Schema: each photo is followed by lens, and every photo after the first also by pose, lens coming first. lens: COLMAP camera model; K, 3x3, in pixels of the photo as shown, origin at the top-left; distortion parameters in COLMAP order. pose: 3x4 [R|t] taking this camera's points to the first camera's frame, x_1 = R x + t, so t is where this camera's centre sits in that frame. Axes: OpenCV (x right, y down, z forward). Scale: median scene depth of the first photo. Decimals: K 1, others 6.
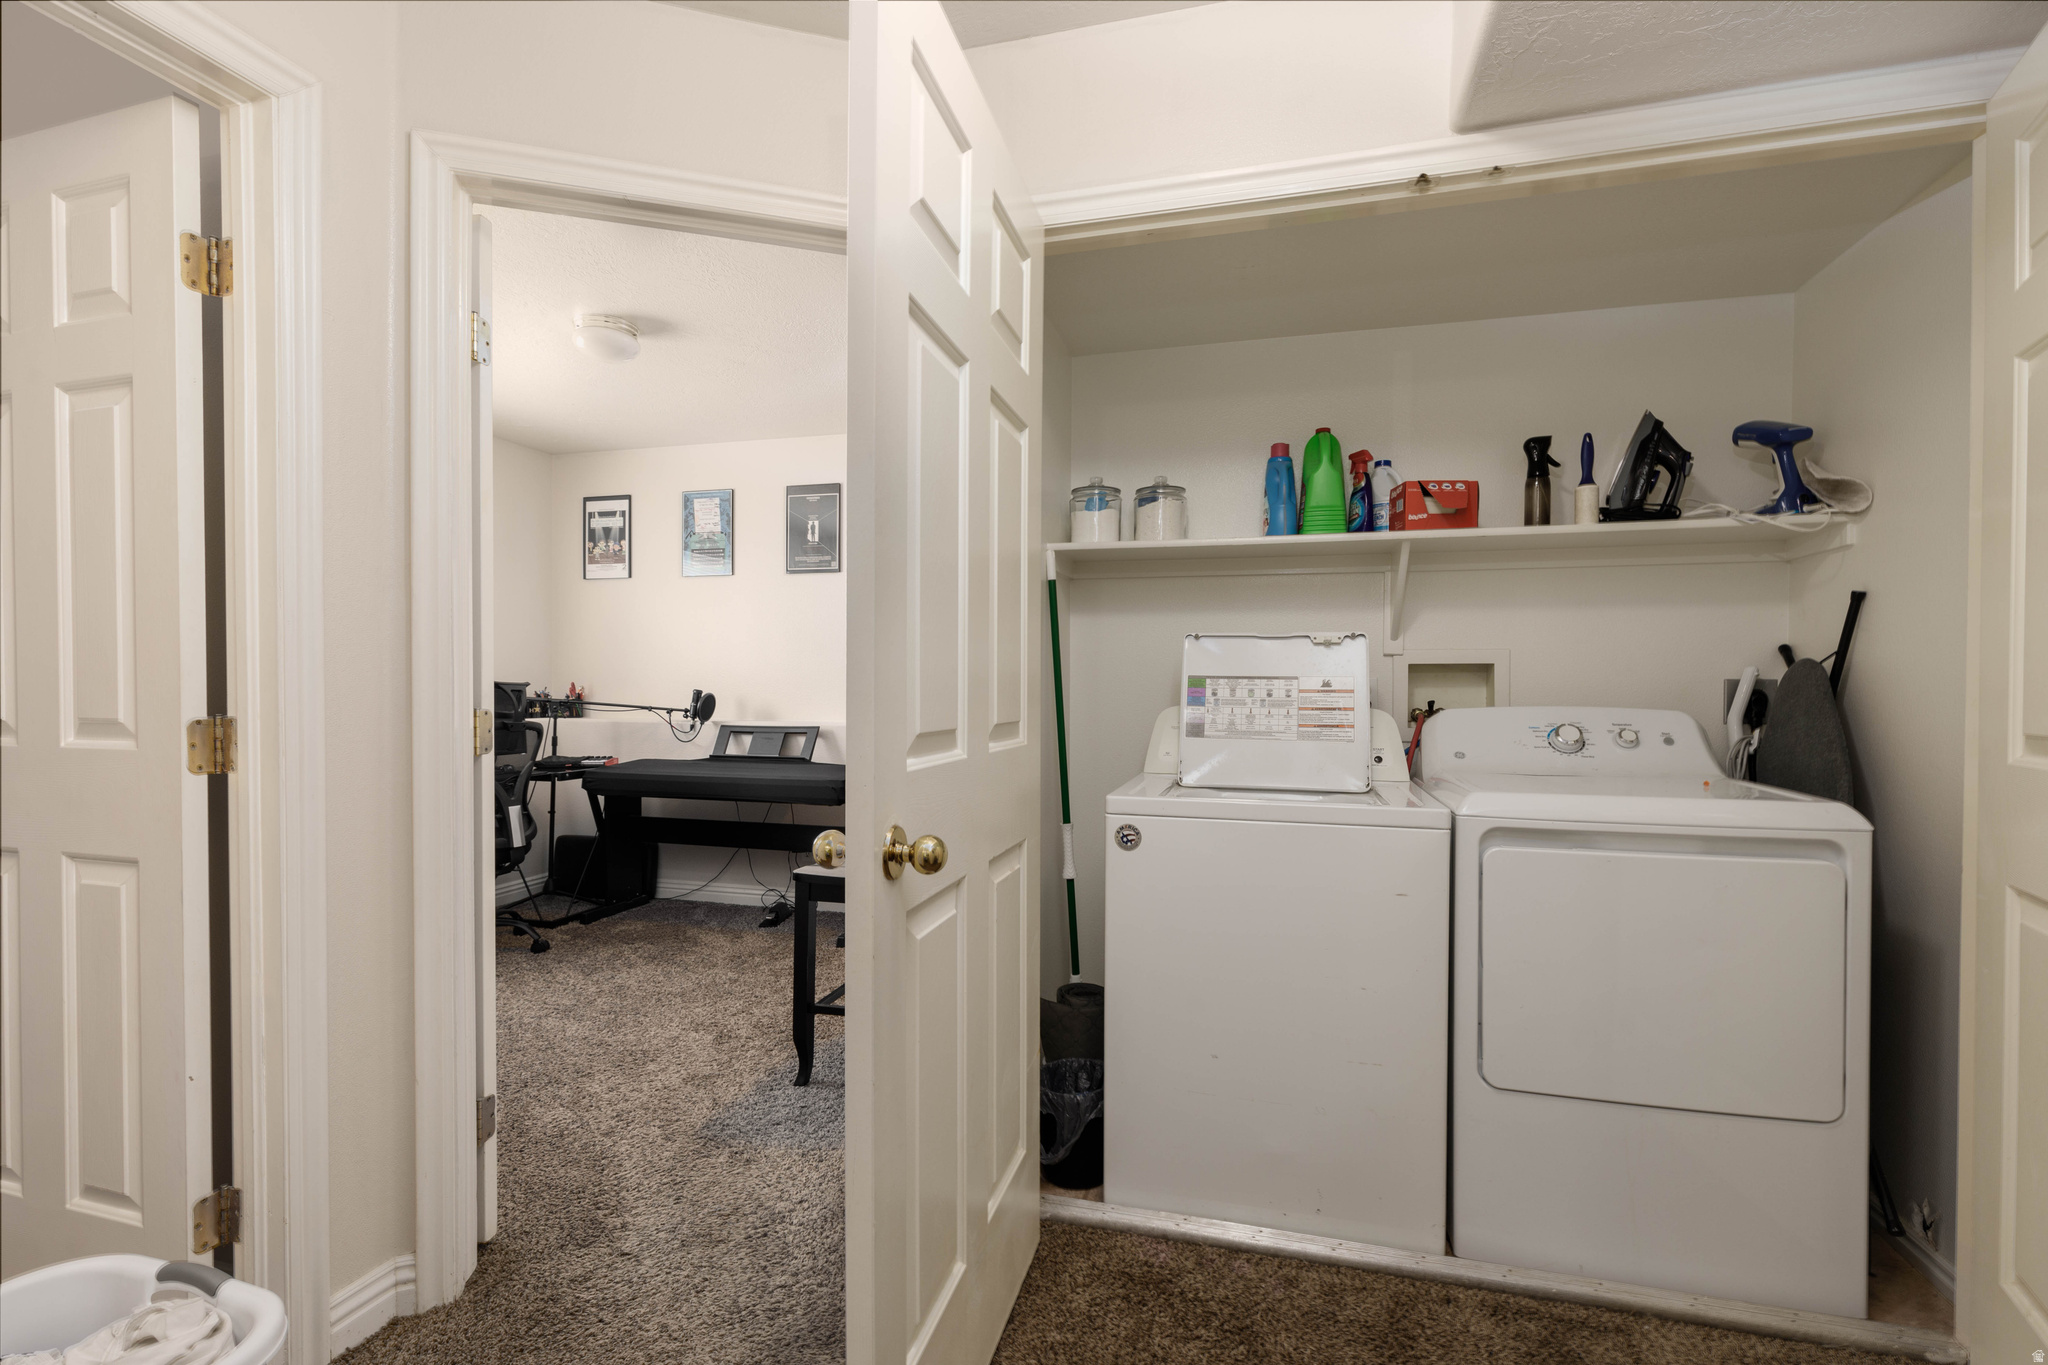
lens RADIAL K [[917.5, 0, 1039.2], [0, 917.5, 692.4], [0, 0, 1]] dist [0.007756, 0.000300]
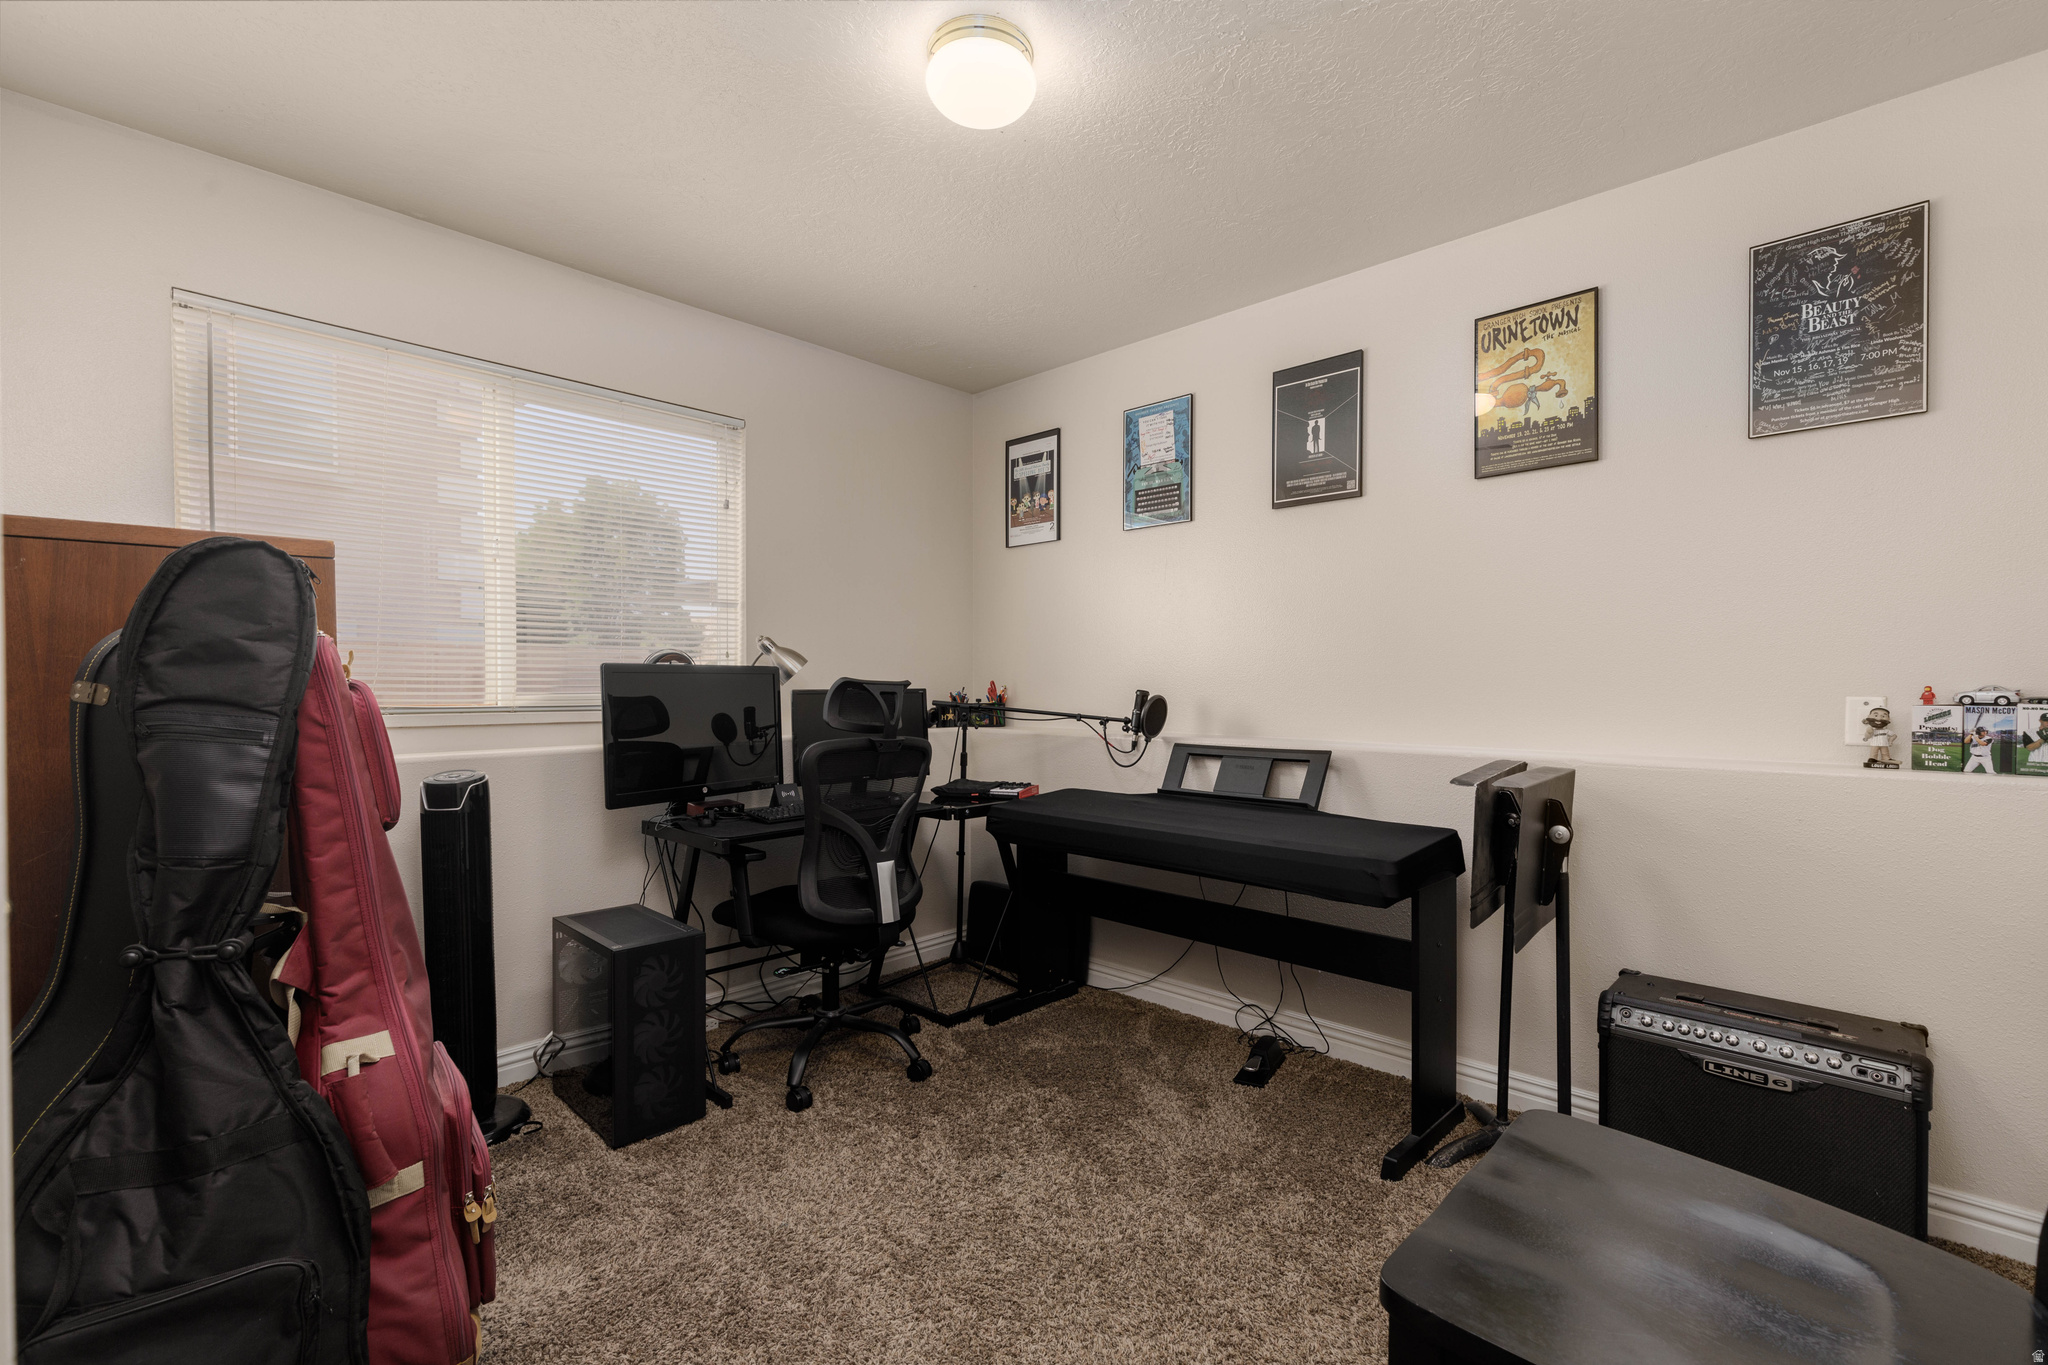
lens RADIAL K [[917.5, 0, 1039.2], [0, 917.5, 692.4], [0, 0, 1]] dist [0.007756, 0.000300]
pose [[0.885068, 0.000506, -0.465462, -0.122685], [-0.001164, 0.999999, -0.001127, -0.000762], [0.465461, 0.001539, 0.885067, 0.362248]]
